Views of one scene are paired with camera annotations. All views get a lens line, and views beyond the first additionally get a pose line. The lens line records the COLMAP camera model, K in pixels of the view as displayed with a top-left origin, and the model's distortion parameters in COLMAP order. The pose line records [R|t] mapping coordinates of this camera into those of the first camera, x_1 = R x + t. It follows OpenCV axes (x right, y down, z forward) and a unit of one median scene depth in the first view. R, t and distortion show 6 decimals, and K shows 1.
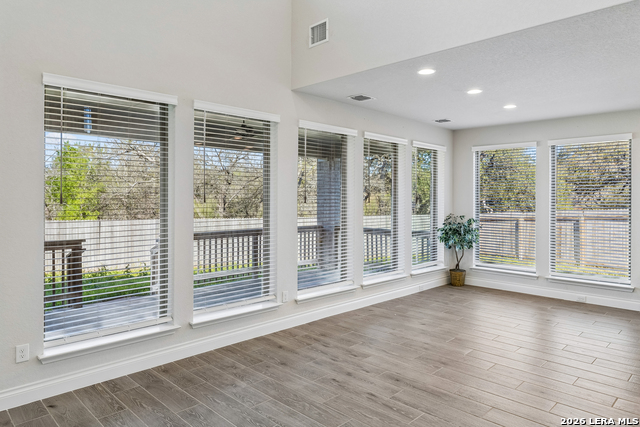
lens RADIAL K [[428.9, 0, 320.0], [0, 428.9, 210.5], [0, 0, 1]] dist [-0.001493, -0.000181]
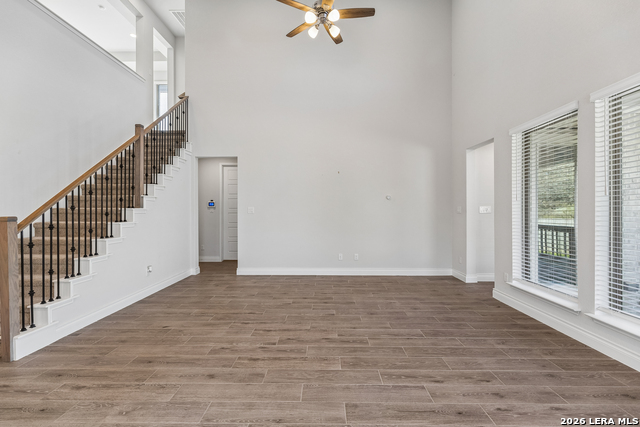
lens RADIAL K [[294.2, 0, 321.2], [0, 294.2, 209.3], [0, 0, 1]] dist [0.008549, -0.001360]
pose [[-0.721262, -0.001077, -0.692661, 0.737824], [-0.016541, 0.999740, 0.015670, 0.011697], [0.692465, 0.022760, -0.721093, 1.190839]]
